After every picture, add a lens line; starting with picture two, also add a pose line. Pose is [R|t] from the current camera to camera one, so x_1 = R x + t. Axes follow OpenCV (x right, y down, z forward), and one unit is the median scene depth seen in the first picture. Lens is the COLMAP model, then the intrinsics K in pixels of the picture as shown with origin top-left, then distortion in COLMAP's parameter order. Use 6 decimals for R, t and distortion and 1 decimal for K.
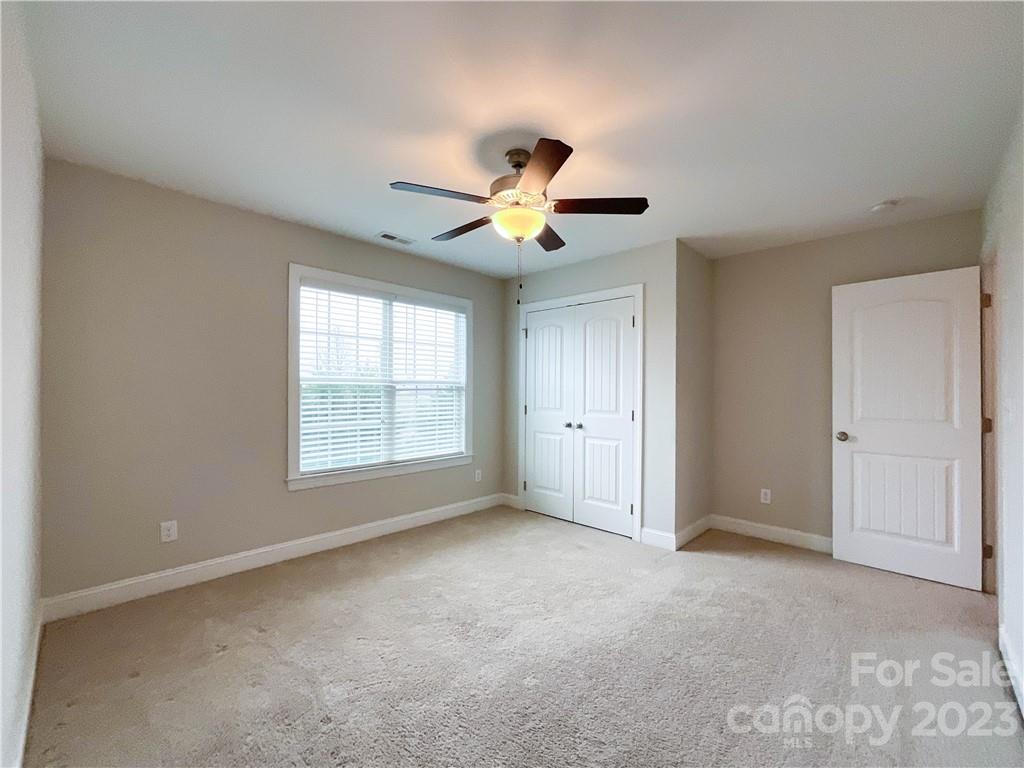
lens RADIAL K [[429.1, 0, 510.7], [0, 429.1, 375.5], [0, 0, 1]] dist [-0.037131, 0.020309]
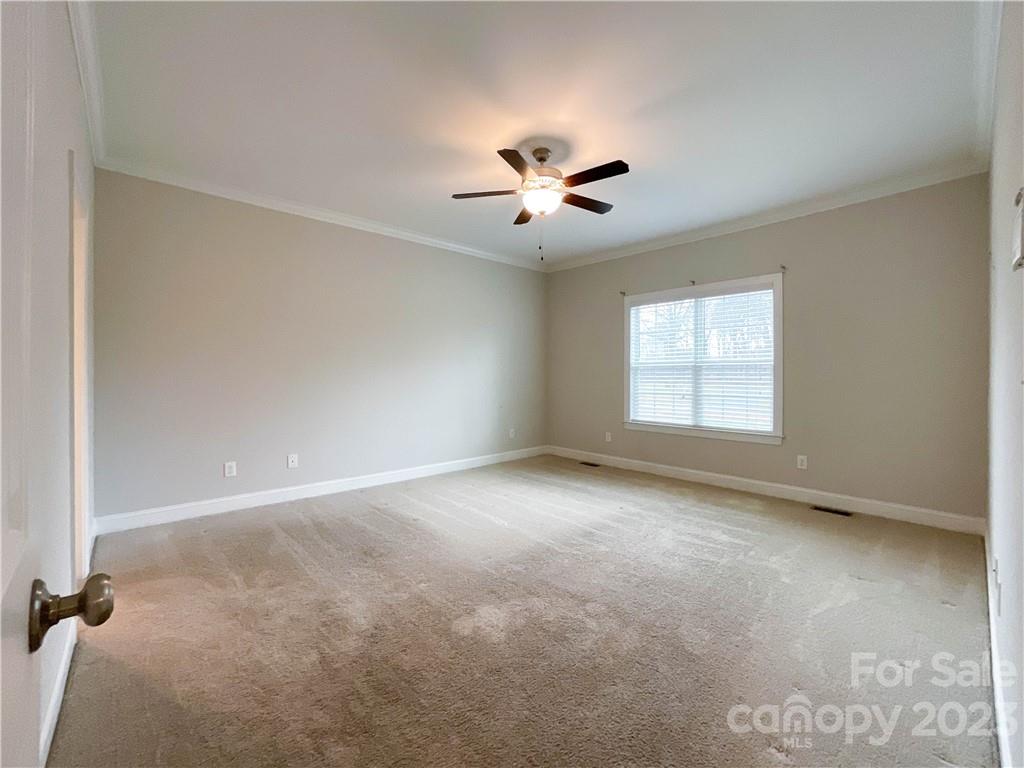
lens RADIAL K [[429.1, 0, 510.7], [0, 429.1, 375.5], [0, 0, 1]] dist [-0.037131, 0.020309]
pose [[-0.086711, 0.006458, -0.996213, 1.025615], [0.044786, 0.998993, 0.002578, 0.024031], [0.995226, -0.044392, -0.086913, 0.564689]]
